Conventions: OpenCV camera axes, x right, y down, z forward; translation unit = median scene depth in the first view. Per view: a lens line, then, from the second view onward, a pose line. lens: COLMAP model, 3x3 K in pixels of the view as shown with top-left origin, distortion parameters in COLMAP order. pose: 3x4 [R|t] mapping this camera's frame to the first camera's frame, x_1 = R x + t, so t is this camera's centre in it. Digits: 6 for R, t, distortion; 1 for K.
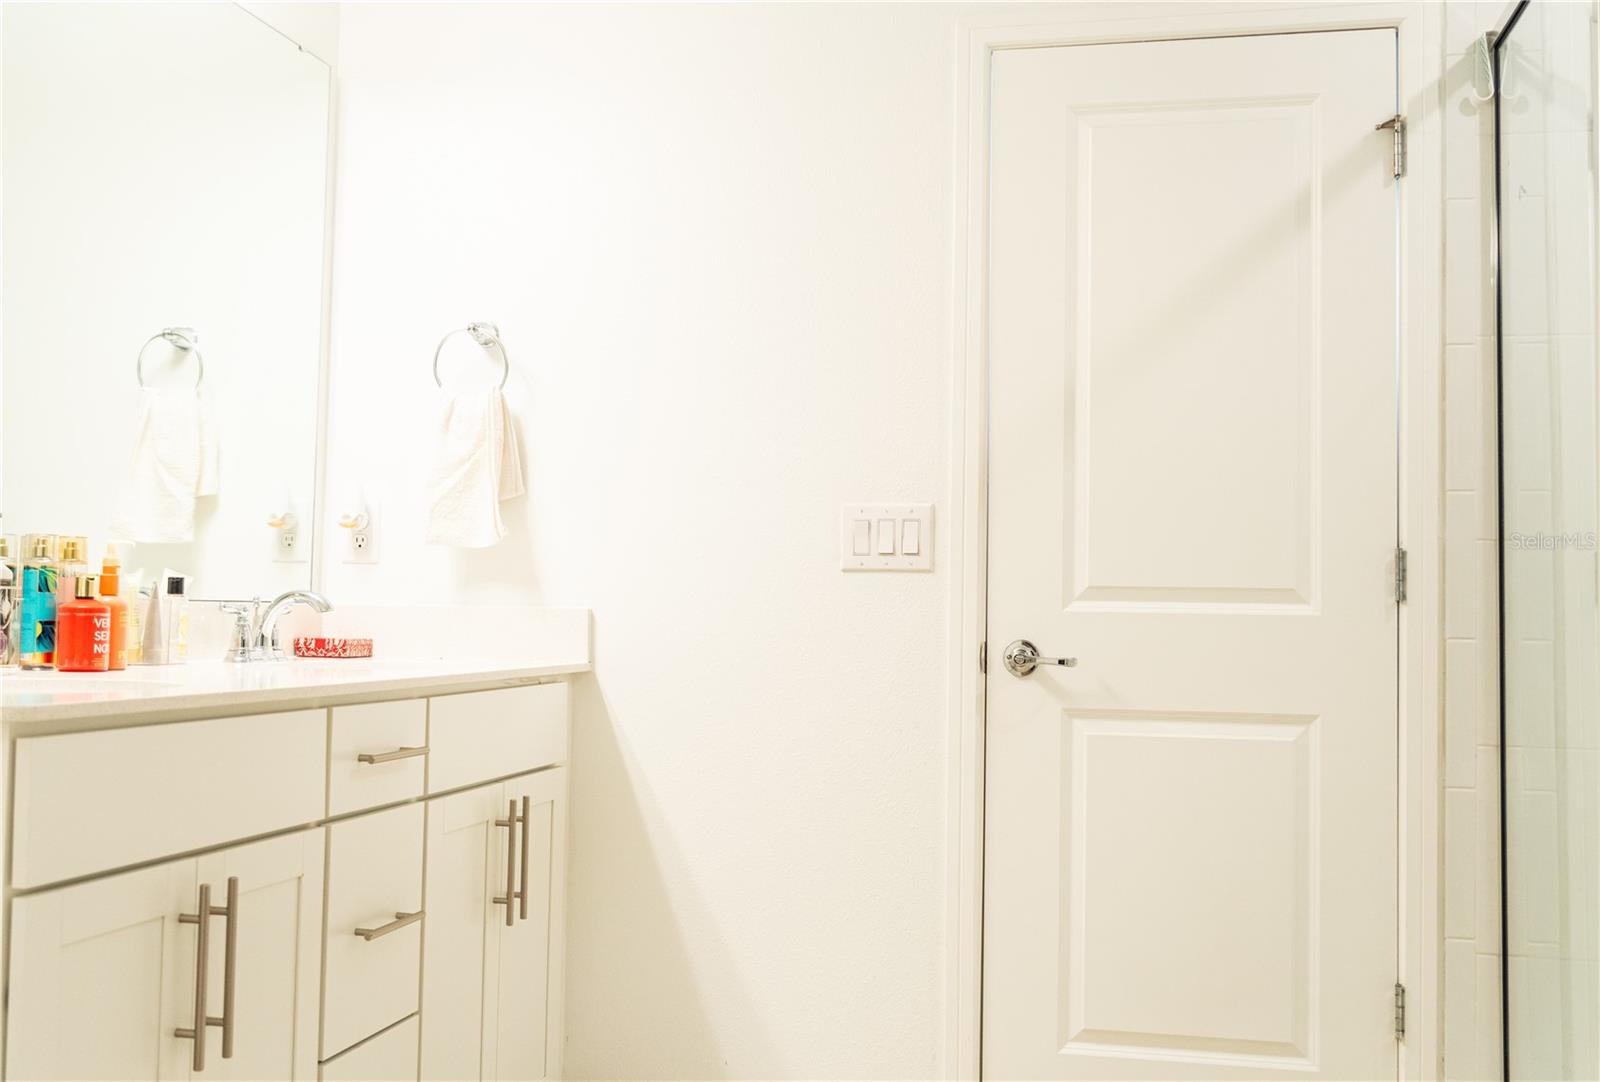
lens RADIAL K [[1714.2, 0, 800.0], [0, 1714.2, 541.0], [0, 0, 1]] dist [-0.007755, 0.006429]
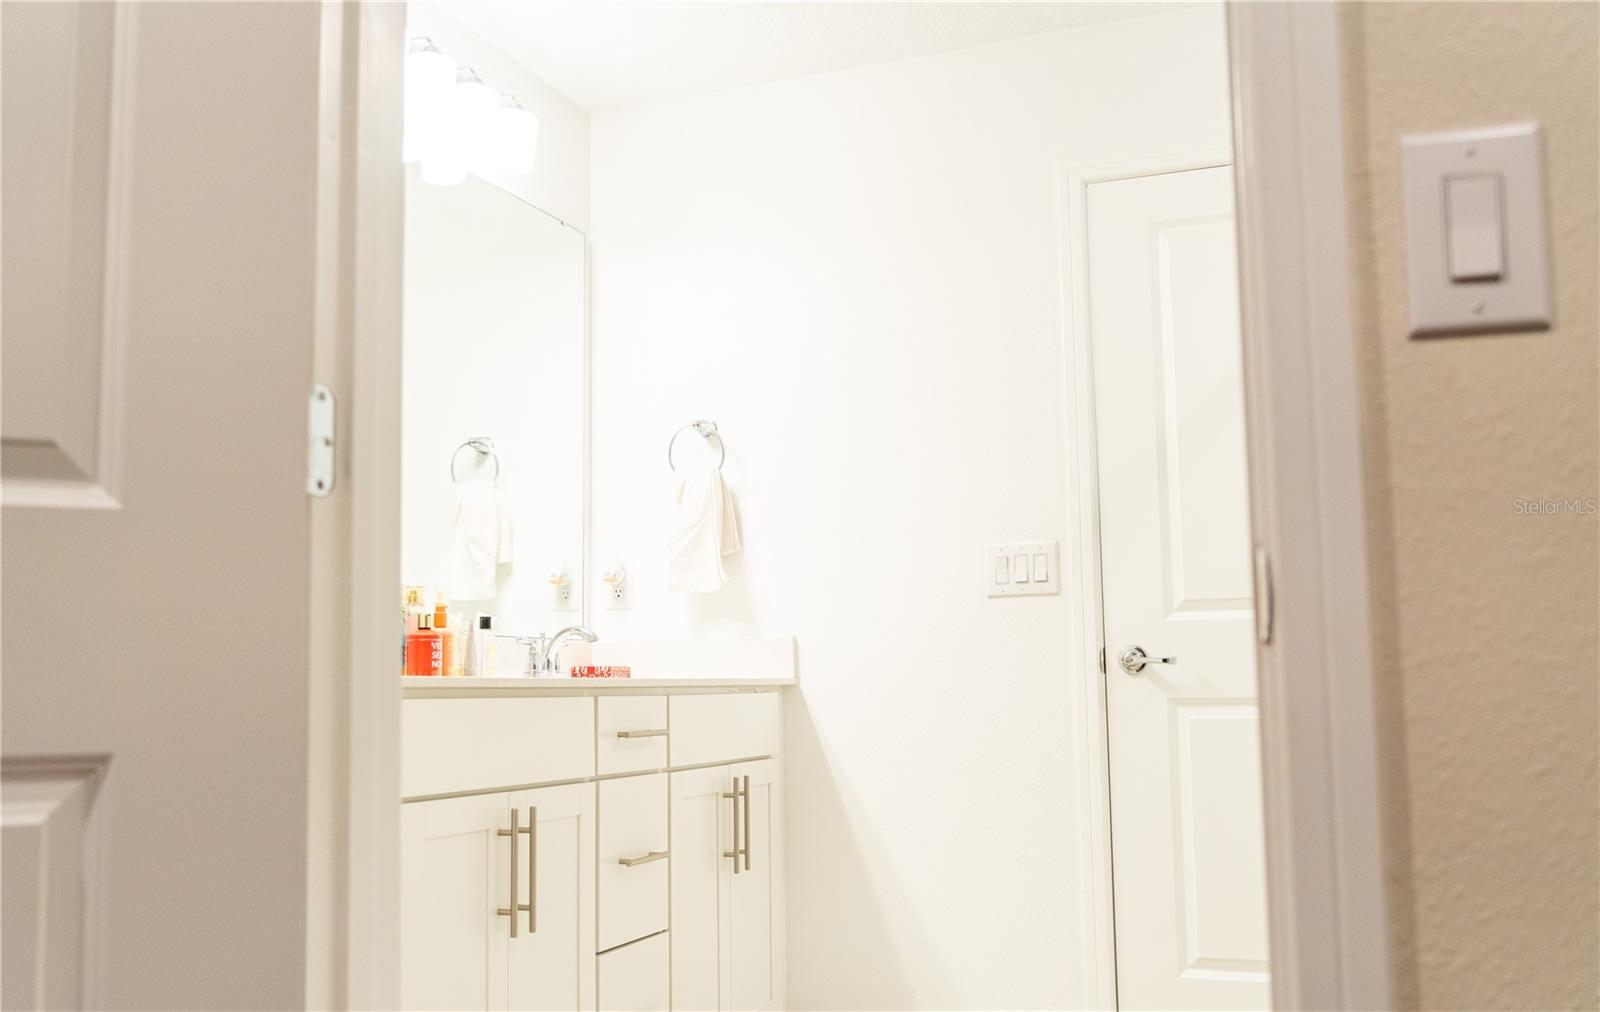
lens RADIAL K [[1568.0, 0, 800.0], [0, 1568.0, 506.0], [0, 0, 1]] dist [0.007578, -0.004213]
pose [[0.988937, -0.050707, -0.139399, 0.054875], [0.040618, 0.996409, -0.074291, 0.032316], [0.142665, 0.067807, 0.987446, -0.180563]]
